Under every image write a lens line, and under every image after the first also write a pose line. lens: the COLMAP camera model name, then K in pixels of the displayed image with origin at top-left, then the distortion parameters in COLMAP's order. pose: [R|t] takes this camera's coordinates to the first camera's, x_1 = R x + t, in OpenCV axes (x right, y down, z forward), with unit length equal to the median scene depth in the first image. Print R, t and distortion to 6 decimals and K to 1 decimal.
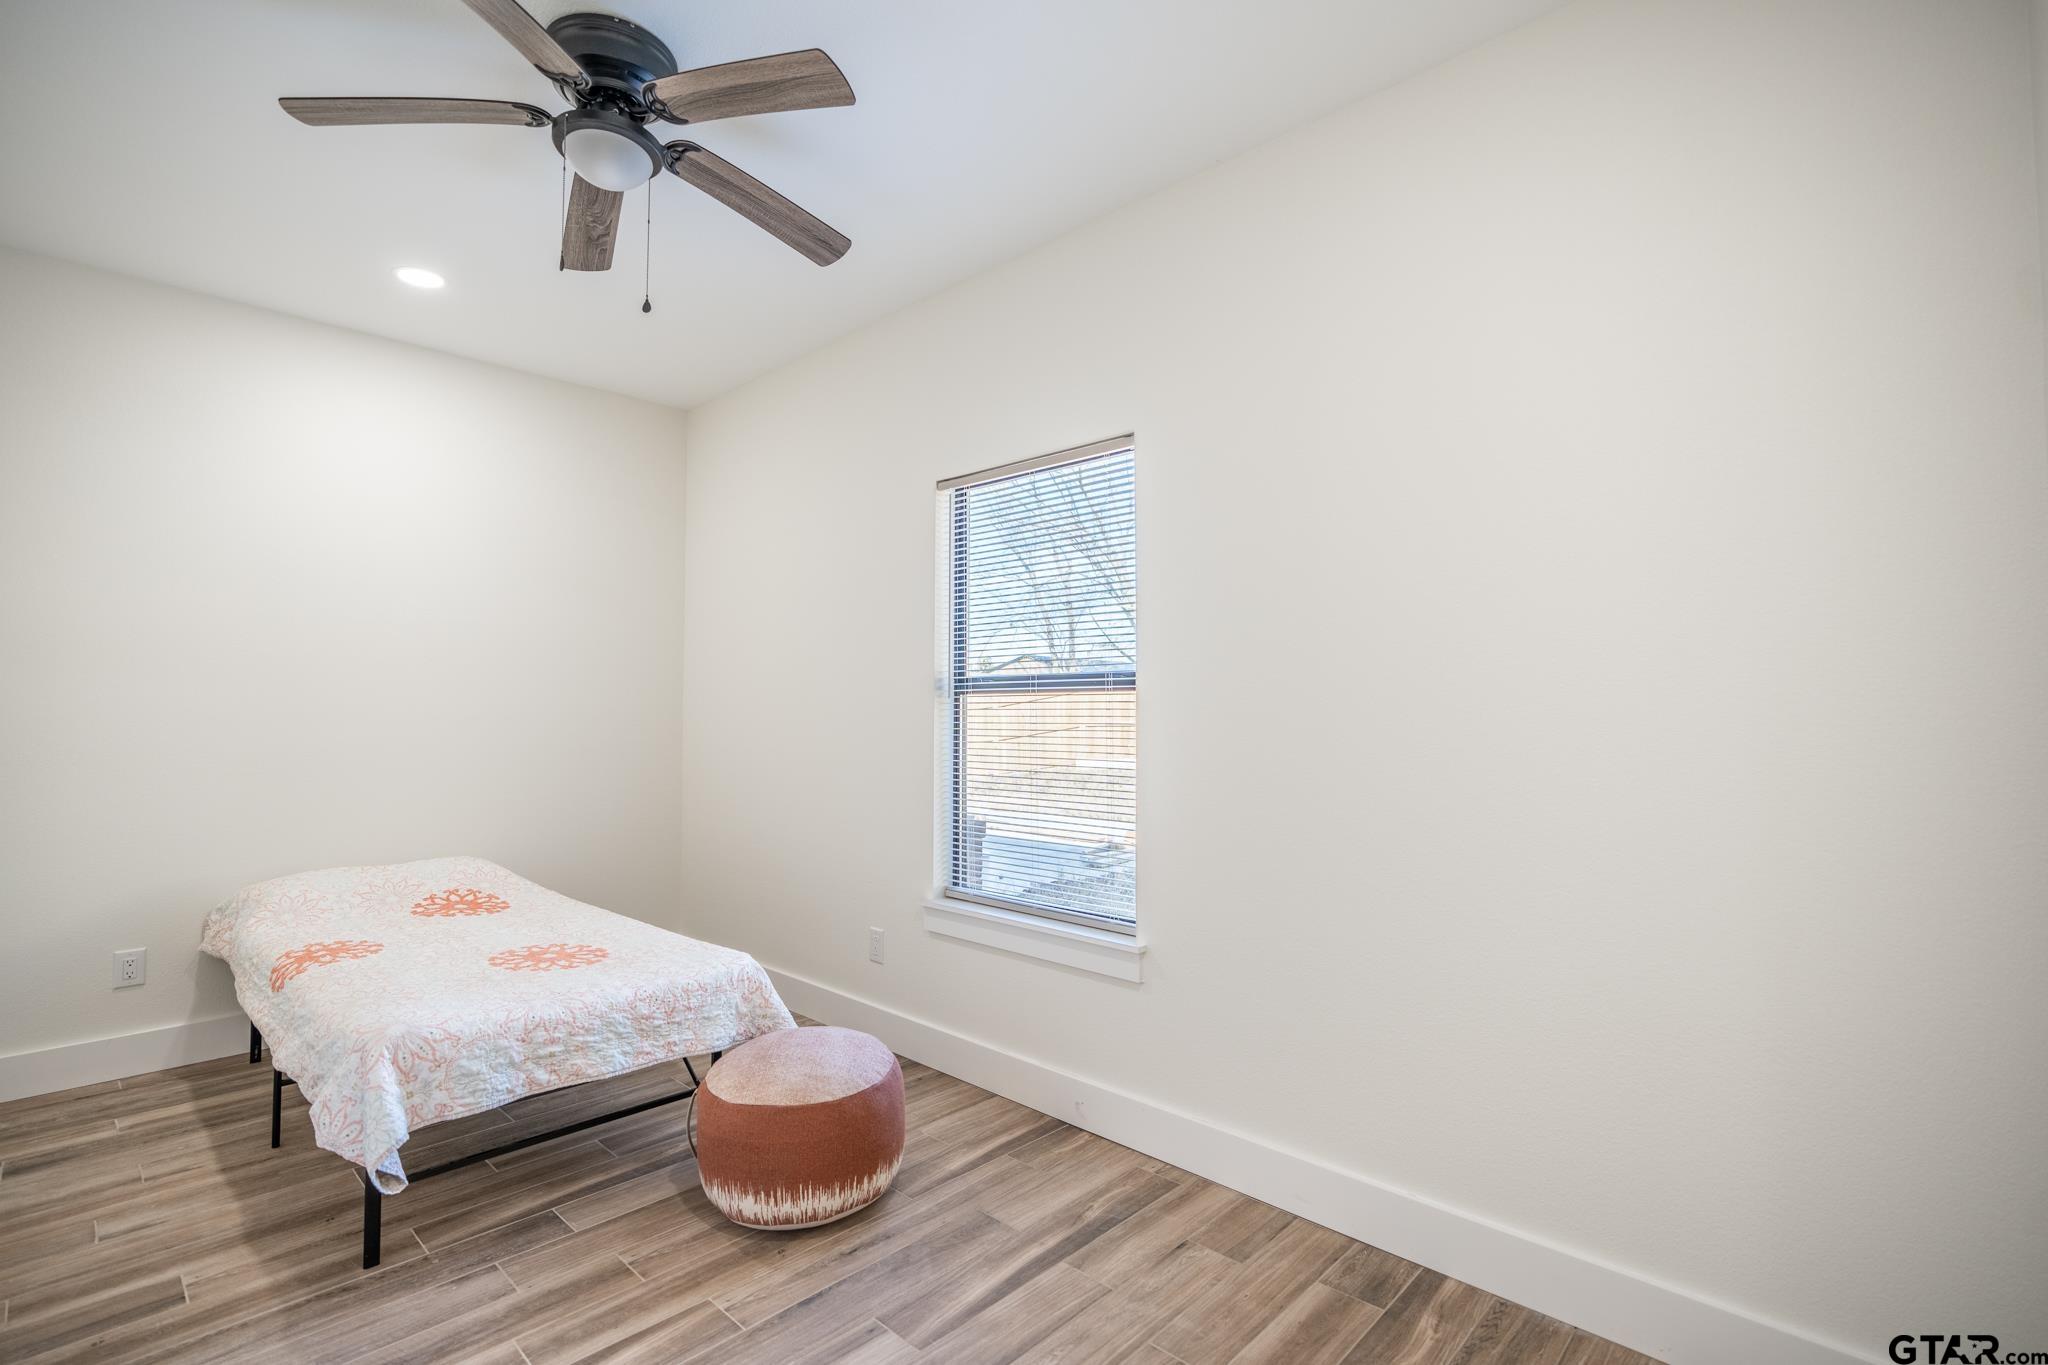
lens RADIAL K [[919.8, 0, 1034.4], [0, 919.8, 682.3], [0, 0, 1]] dist [-0.009757, 0.003868]
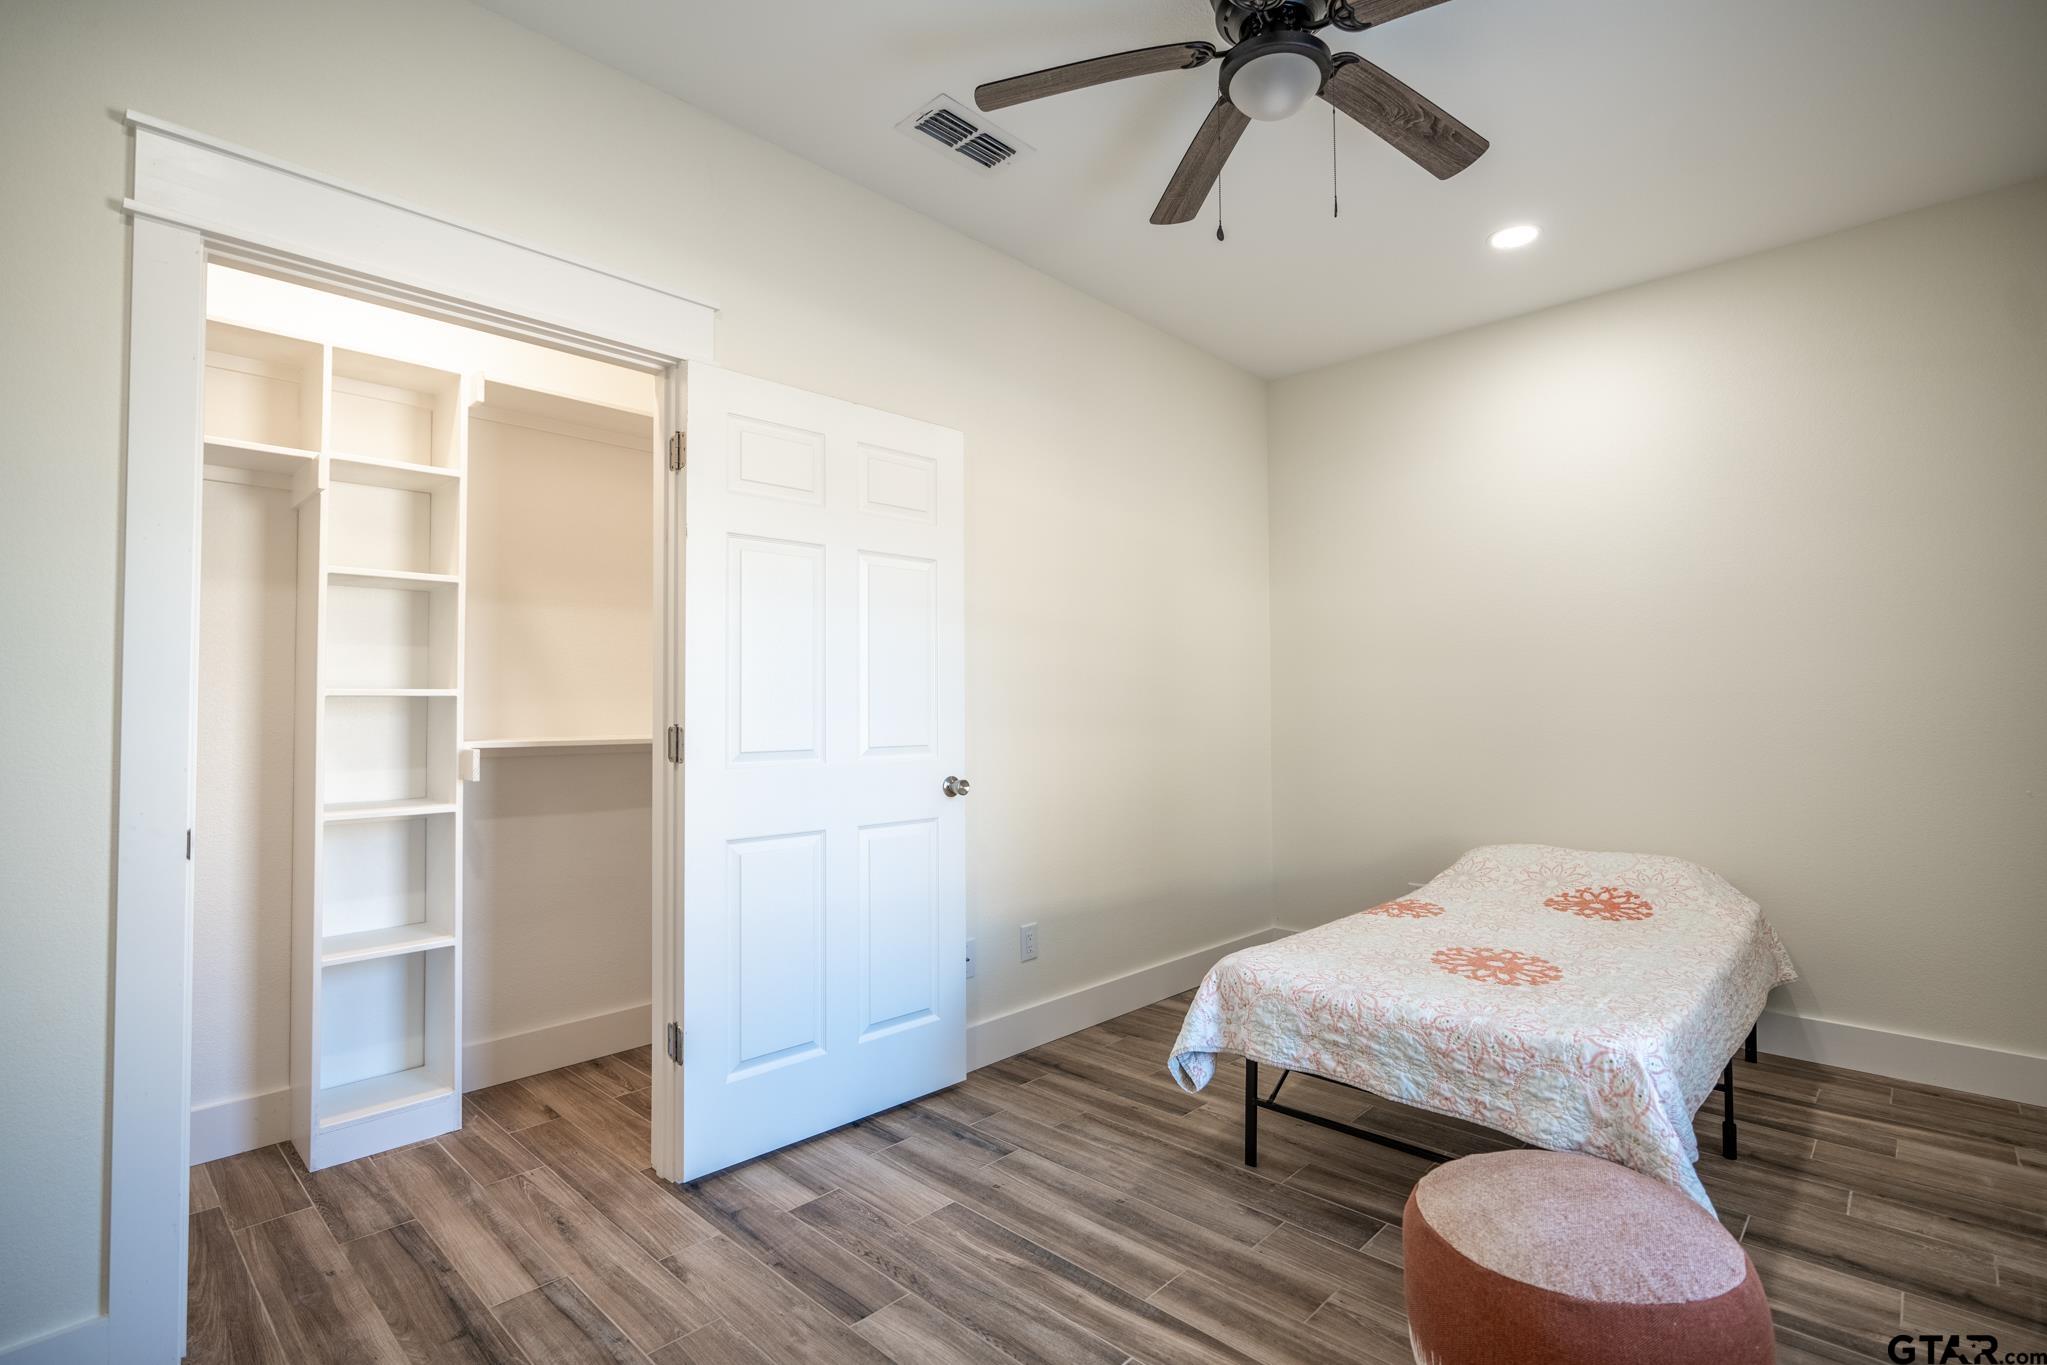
lens RADIAL K [[957.7, 0, 1029.0], [0, 957.7, 688.5], [0, 0, 1]] dist [0.001605, 0.000050]
pose [[-0.000033, -0.025577, -0.999673, 0.471100], [0.039930, 0.998876, -0.025558, 0.054640], [0.999202, -0.039918, 0.000988, 0.703159]]
